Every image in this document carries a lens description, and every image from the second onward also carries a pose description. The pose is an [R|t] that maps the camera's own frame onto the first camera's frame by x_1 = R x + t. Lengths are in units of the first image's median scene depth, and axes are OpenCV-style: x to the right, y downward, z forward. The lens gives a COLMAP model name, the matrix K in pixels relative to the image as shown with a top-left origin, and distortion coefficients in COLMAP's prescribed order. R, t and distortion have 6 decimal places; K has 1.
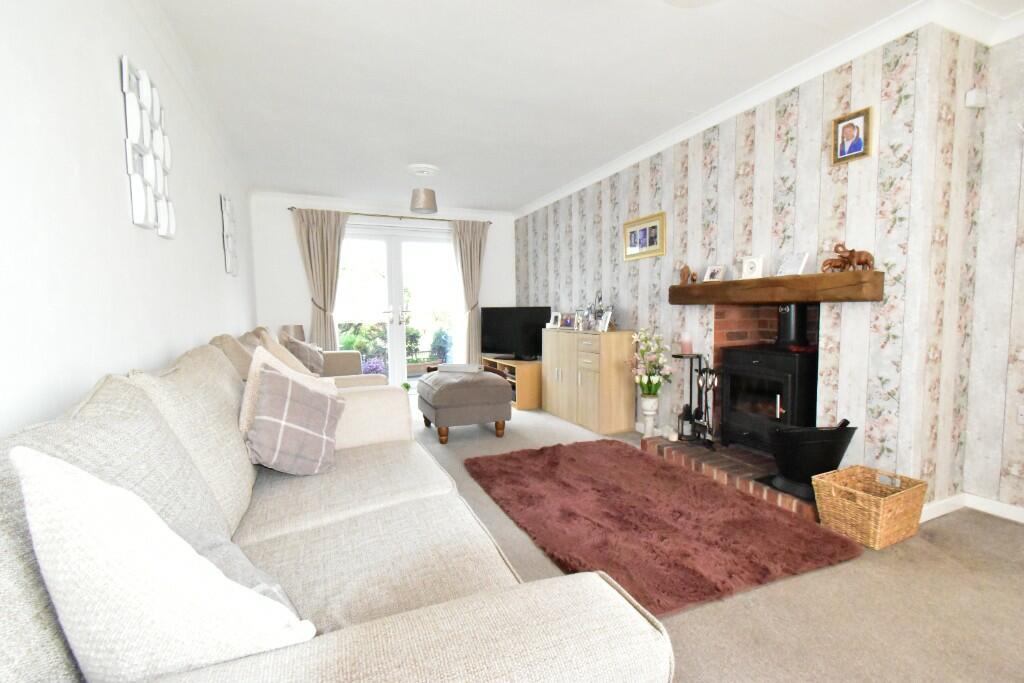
lens RADIAL K [[455.4, 0, 512.0], [0, 455.4, 341.5], [0, 0, 1]] dist [0.000727, 0.000188]
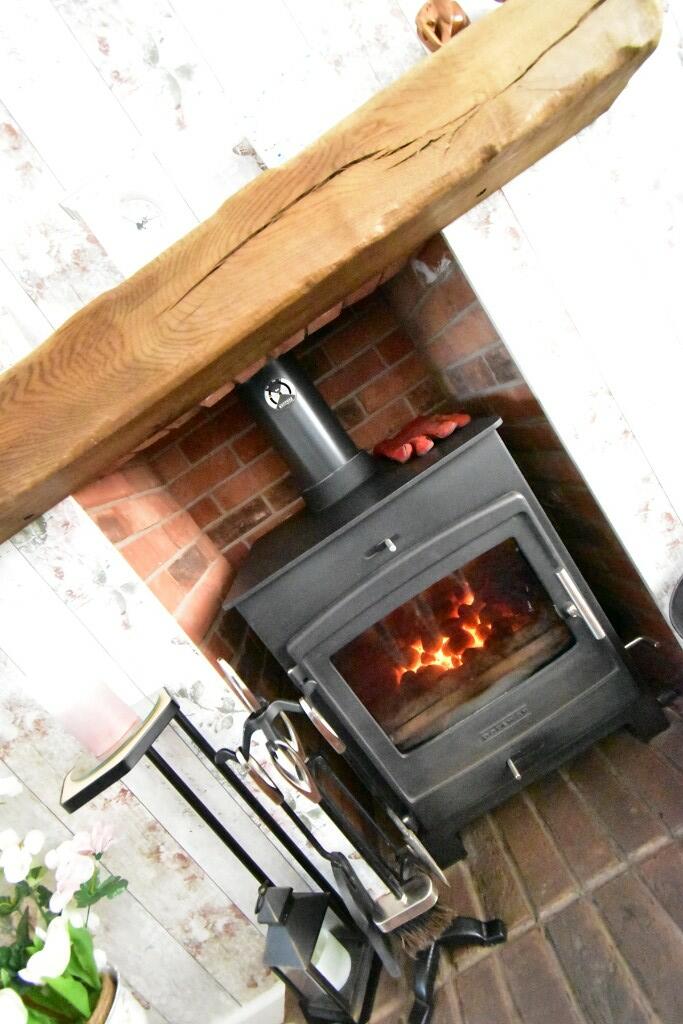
lens RADIAL K [[455.4, 0, 341.5], [0, 455.4, 512.0], [0, 0, 1]] dist [0.000727, 0.000188]
pose [[0.283125, -0.373245, 0.883475, 0.240335], [0.617689, 0.775646, 0.129741, -0.016467], [-0.733689, 0.508981, 0.450154, 0.700945]]
